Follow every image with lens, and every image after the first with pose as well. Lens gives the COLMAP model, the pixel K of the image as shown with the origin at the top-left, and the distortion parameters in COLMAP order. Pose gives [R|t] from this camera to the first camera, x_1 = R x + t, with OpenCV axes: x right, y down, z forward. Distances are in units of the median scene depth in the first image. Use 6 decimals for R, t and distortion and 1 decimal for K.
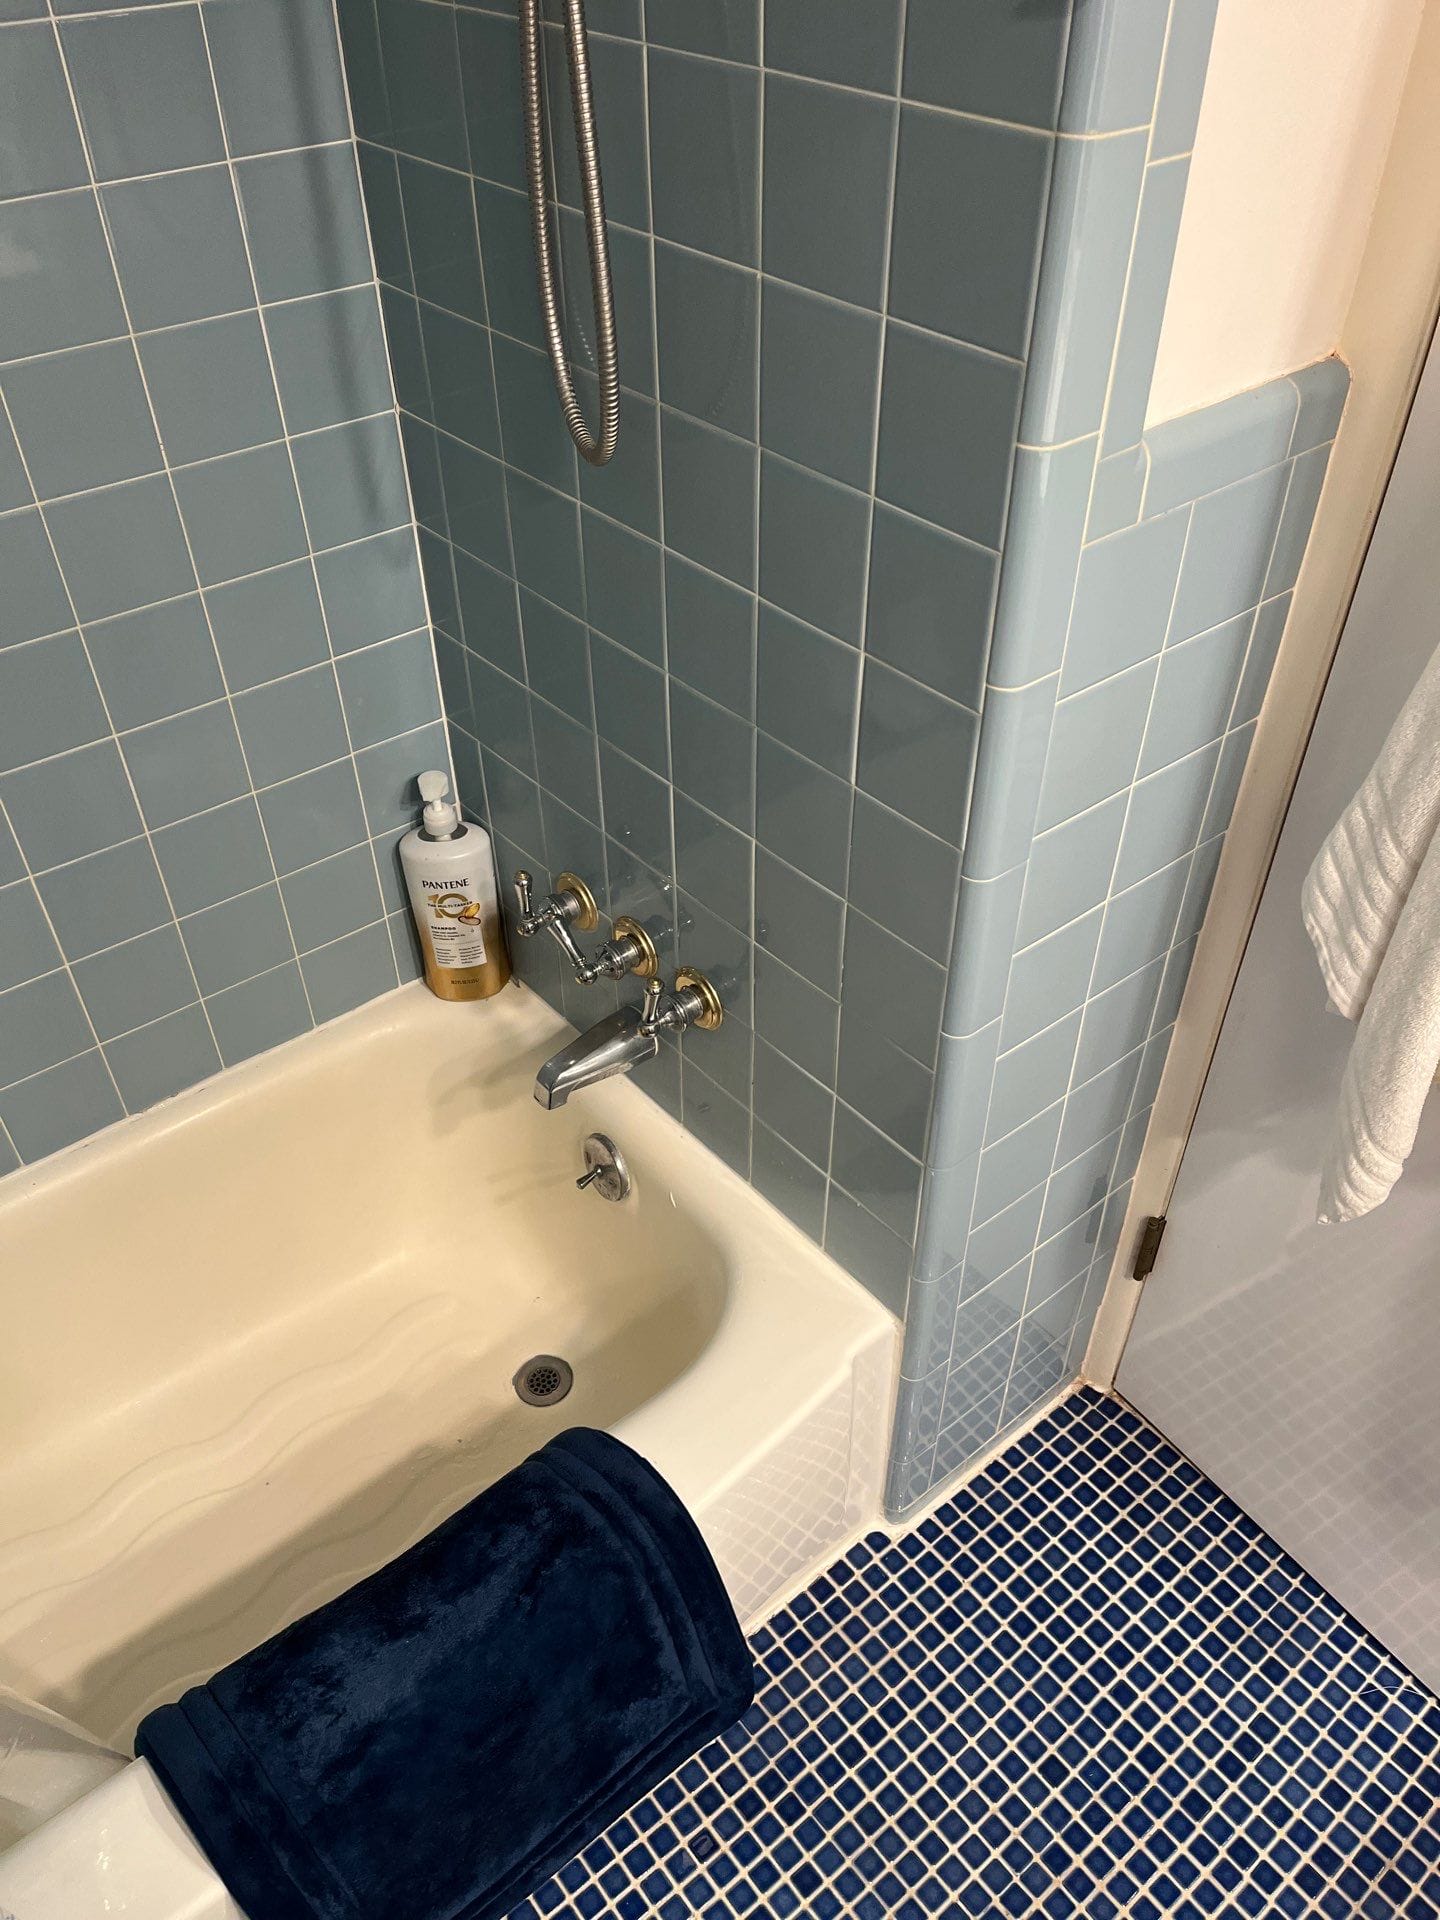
lens RADIAL K [[1450.8, 0, 722.3], [0, 1450.8, 962.5], [0, 0, 1]] dist [0.042203, -0.043980]
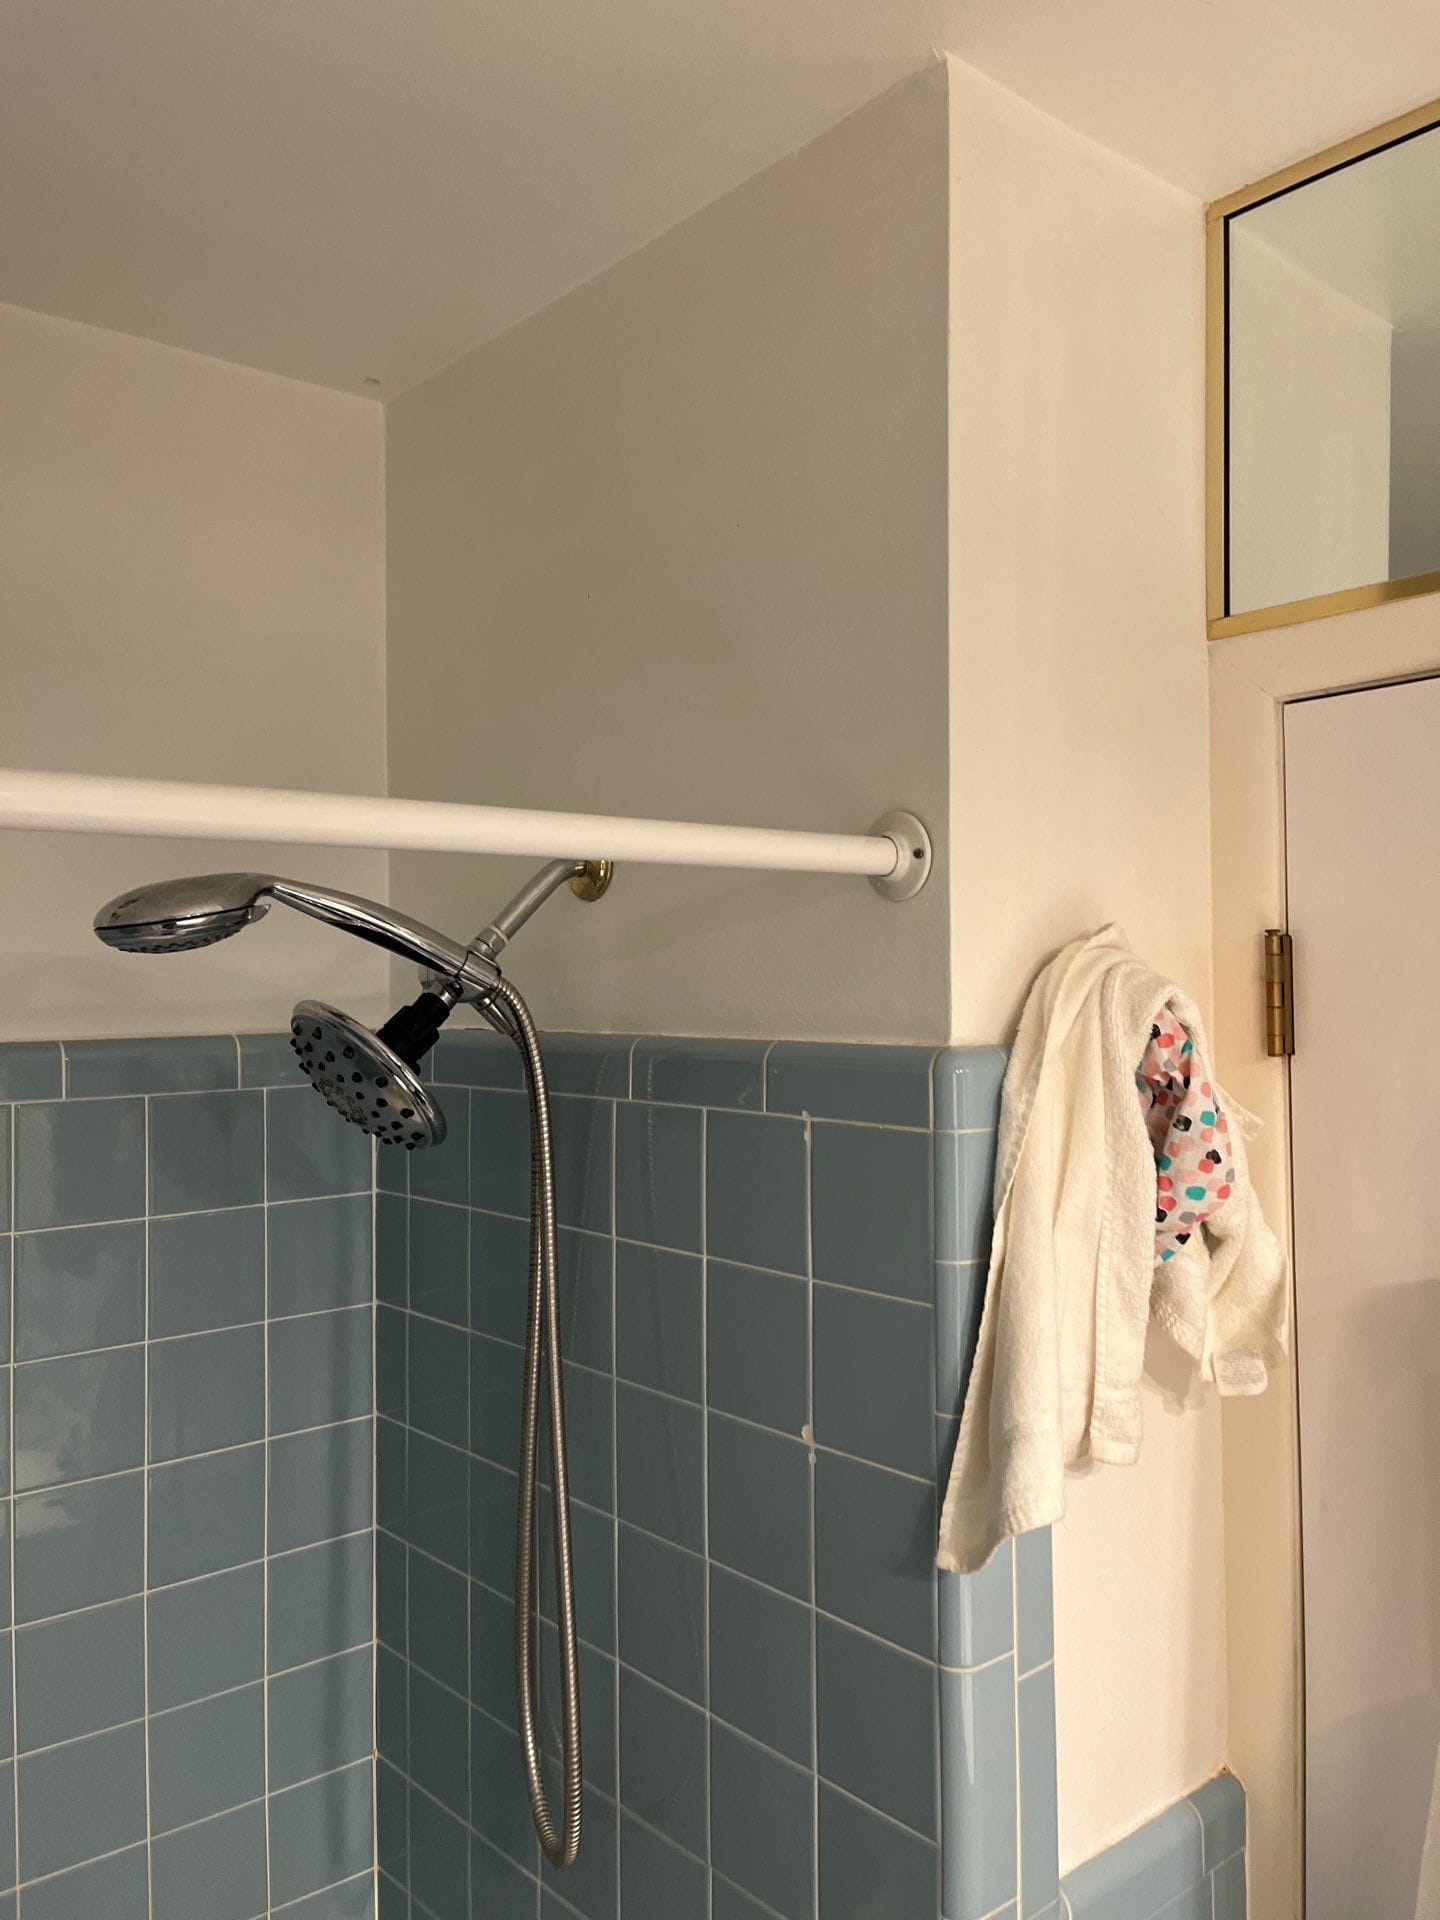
lens RADIAL K [[1450.8, 0, 723.7], [0, 1450.8, 961.1], [0, 0, 1]] dist [0.042203, -0.043980]
pose [[0.999908, -0.000827, 0.013552, 0.016728], [0.009530, 0.753719, -0.657127, -0.117752], [-0.009671, 0.657196, 0.753658, -0.192756]]
